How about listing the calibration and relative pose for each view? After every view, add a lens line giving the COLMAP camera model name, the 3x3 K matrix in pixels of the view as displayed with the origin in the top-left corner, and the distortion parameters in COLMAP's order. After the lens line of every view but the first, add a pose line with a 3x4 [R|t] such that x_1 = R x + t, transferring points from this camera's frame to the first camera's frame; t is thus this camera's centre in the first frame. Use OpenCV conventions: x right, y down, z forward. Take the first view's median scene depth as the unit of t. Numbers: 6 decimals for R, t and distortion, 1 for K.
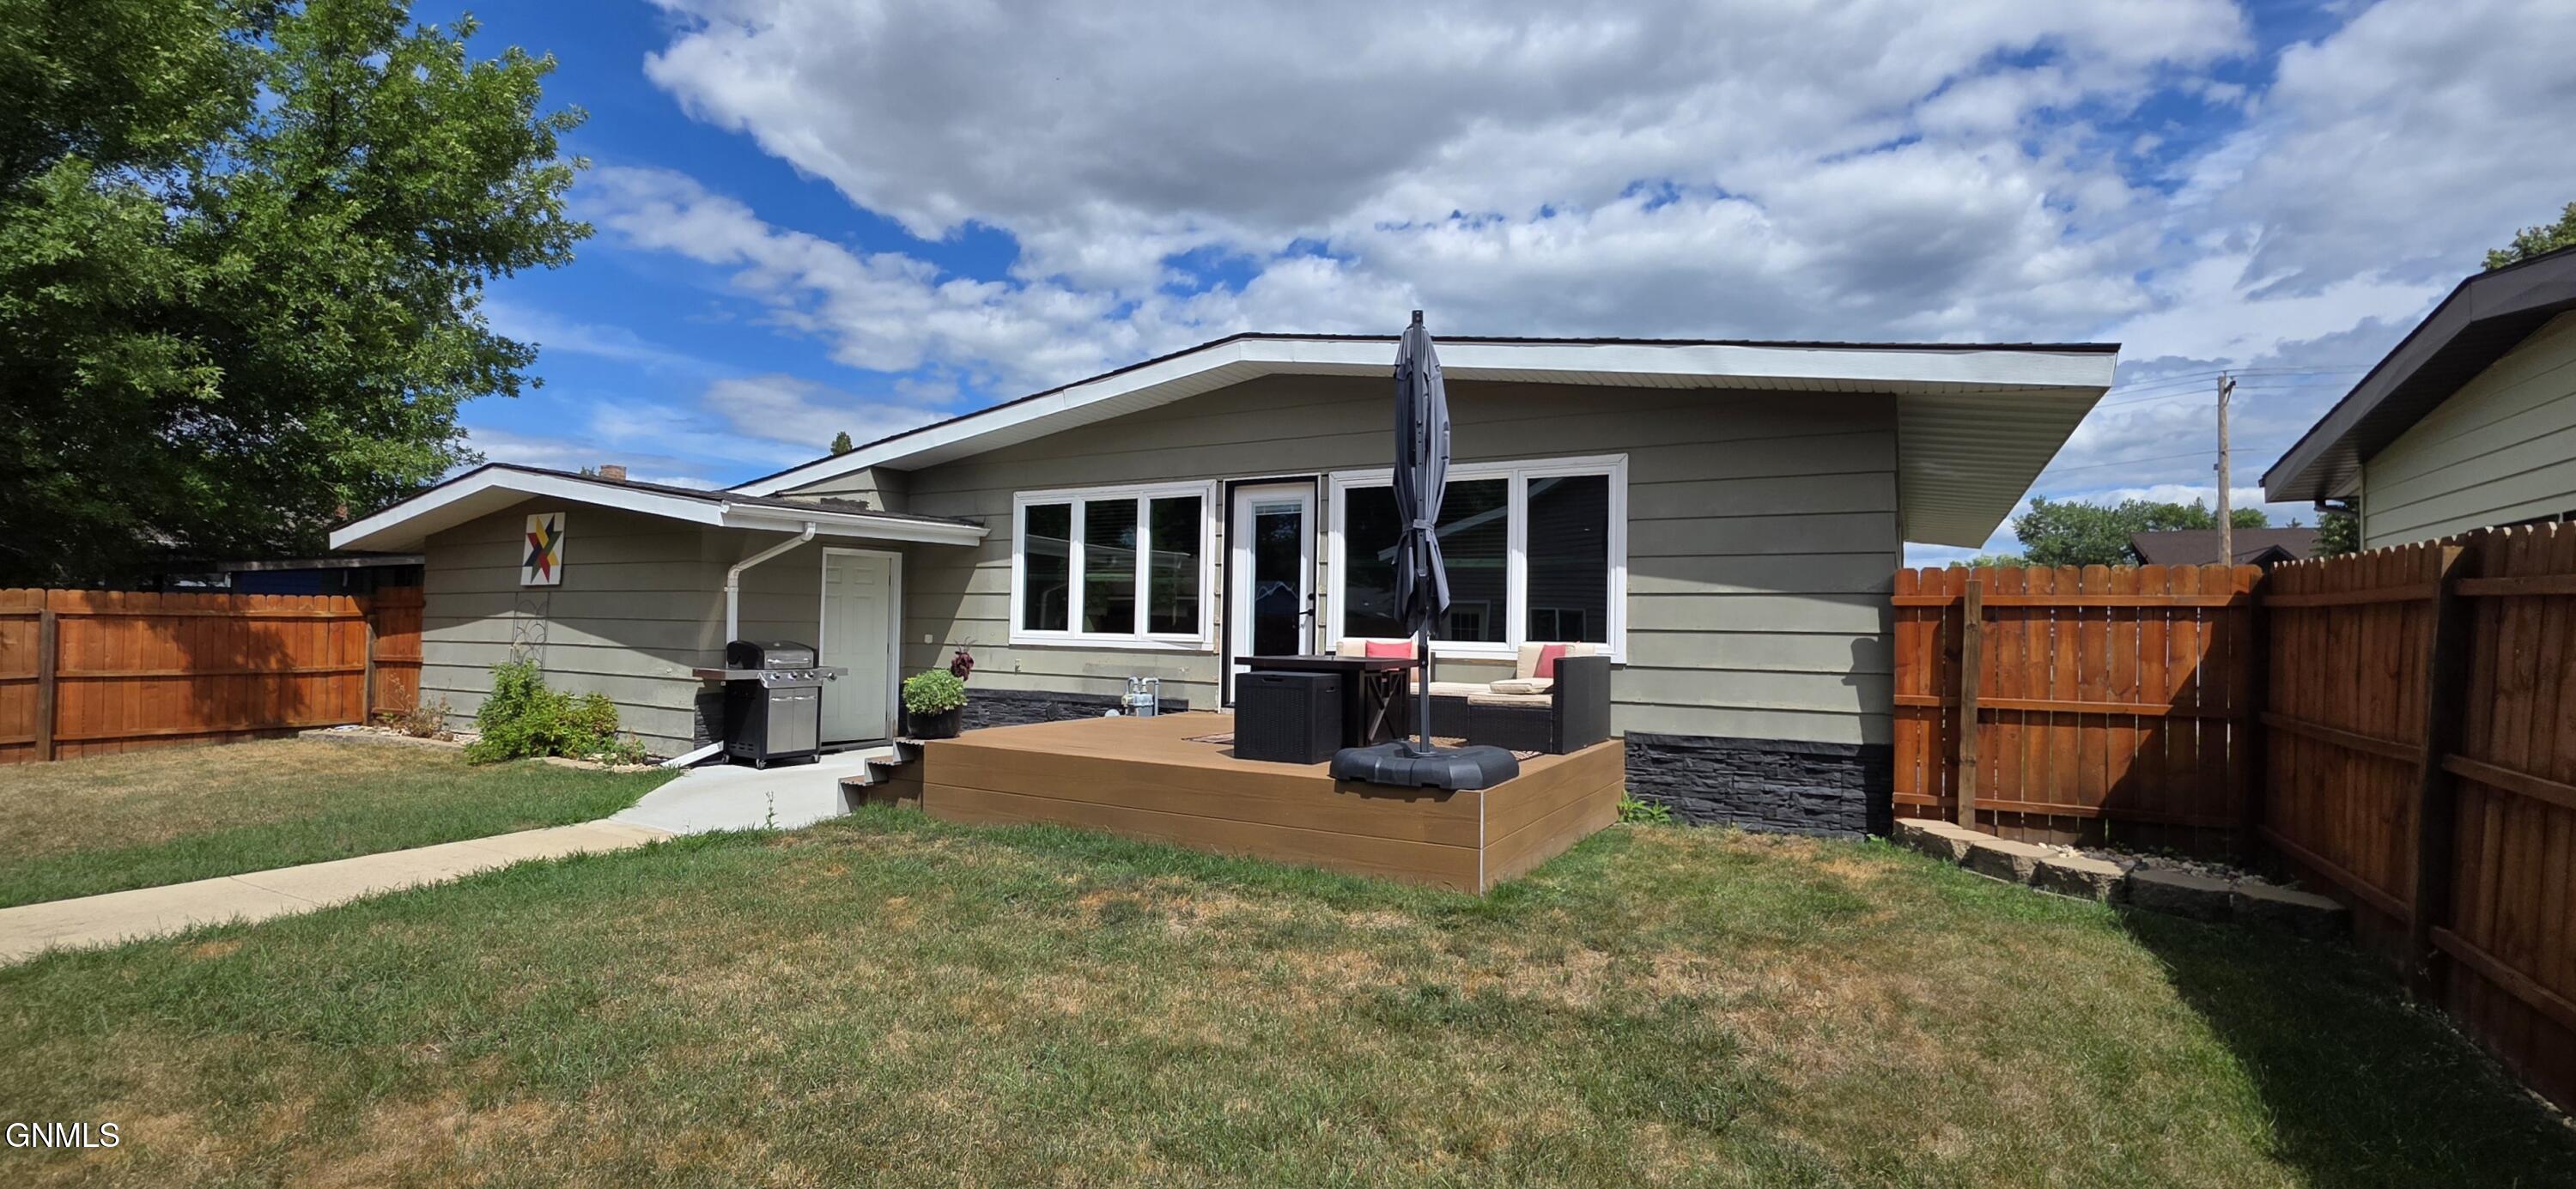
lens RADIAL K [[1093.2, 0, 1288.0], [0, 1093.2, 594.5], [0, 0, 1]] dist [-0.000843, 0.000003]
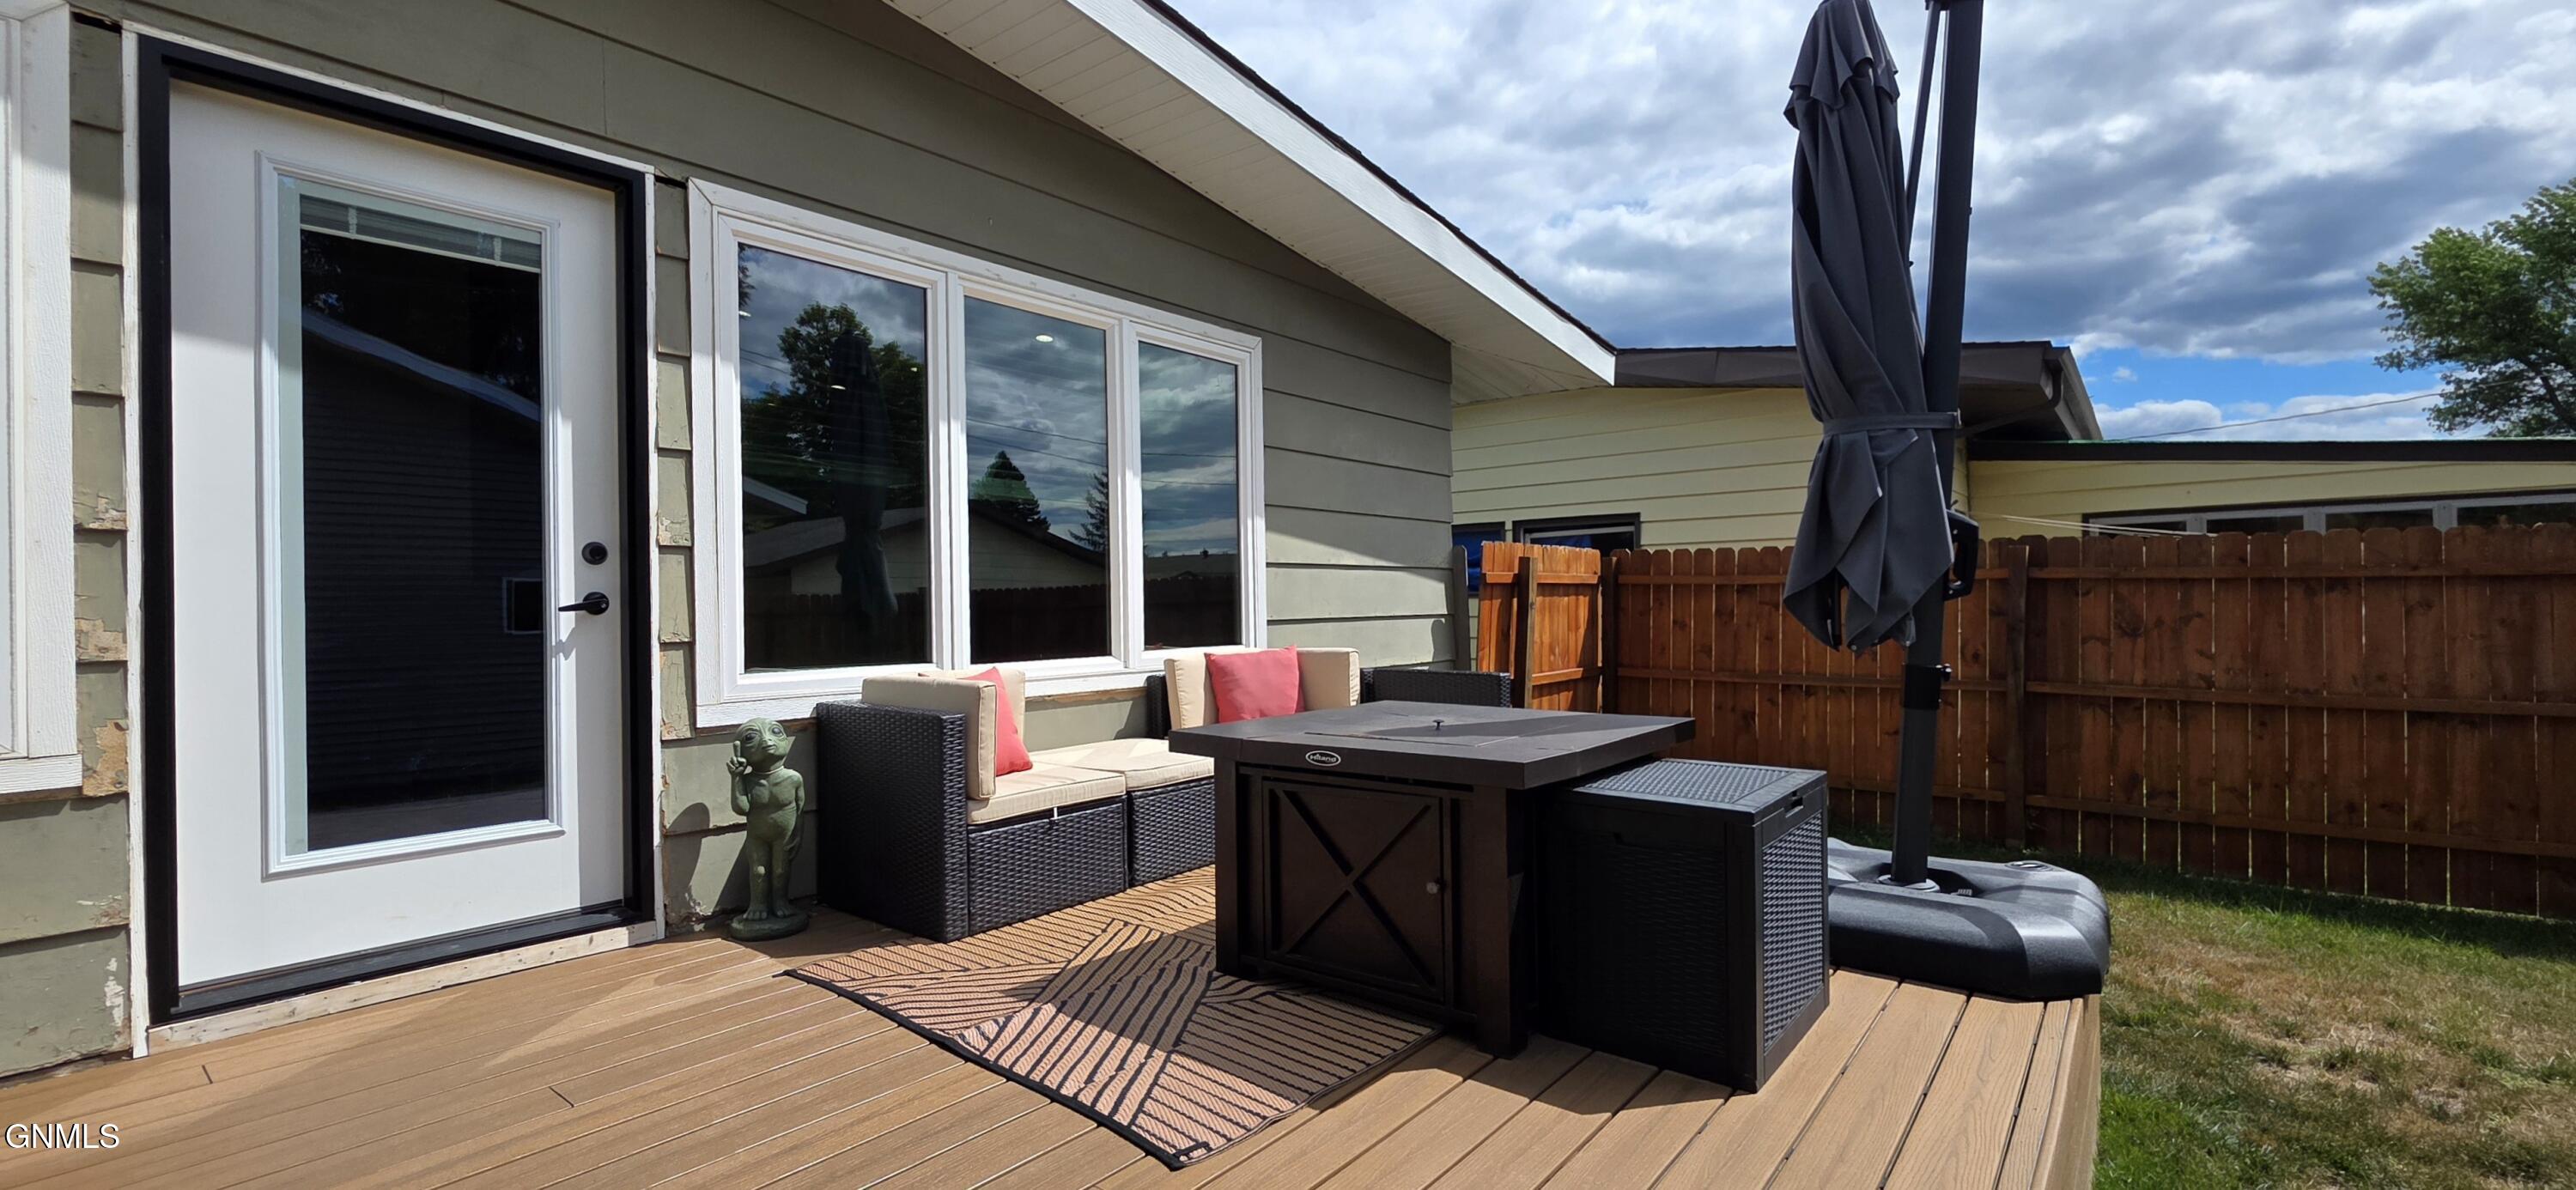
lens RADIAL K [[1070.4, 0, 1285.6], [0, 1070.4, 603.4], [0, 0, 1]] dist [-0.001200, -0.001111]
pose [[0.156070, -0.021367, 0.987515, -0.236016], [-0.013760, 0.999622, 0.023804, 0.006025], [-0.987650, -0.017303, 0.155717, 0.711236]]
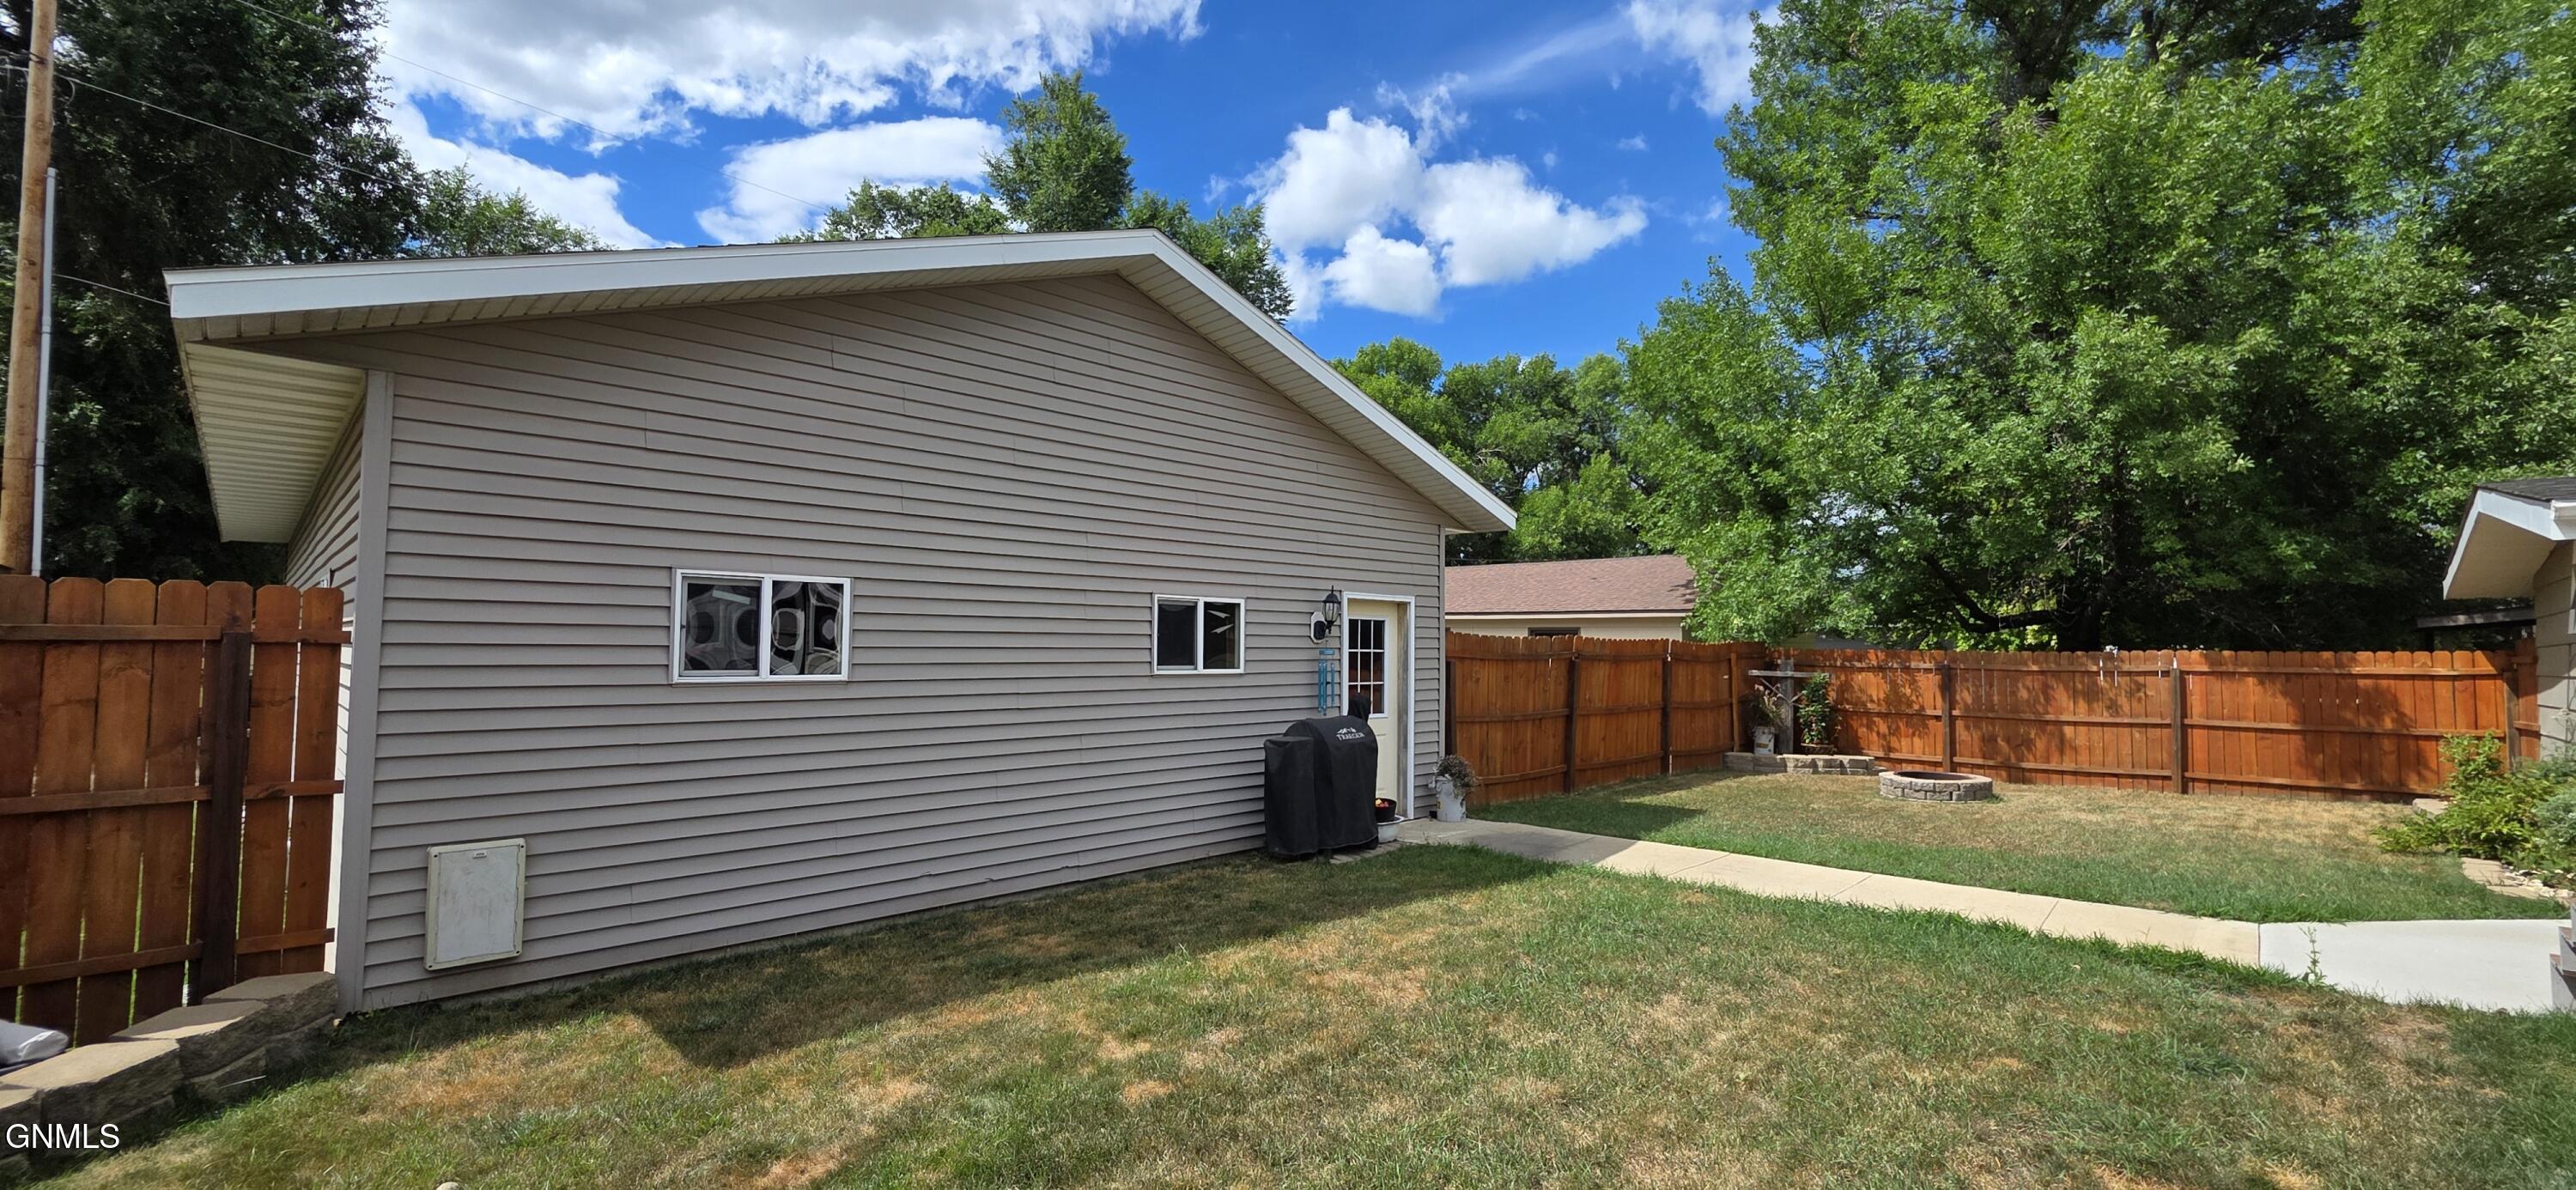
lens RADIAL K [[1030.2, 0, 1287.5], [0, 1030.2, 601.7], [0, 0, 1]] dist [-0.000168, -0.000445]
pose [[-0.252563, -0.063411, -0.965500, 0.235395], [0.016870, 0.997410, -0.069920, 0.004658], [0.967433, -0.033947, -0.250839, 0.366050]]
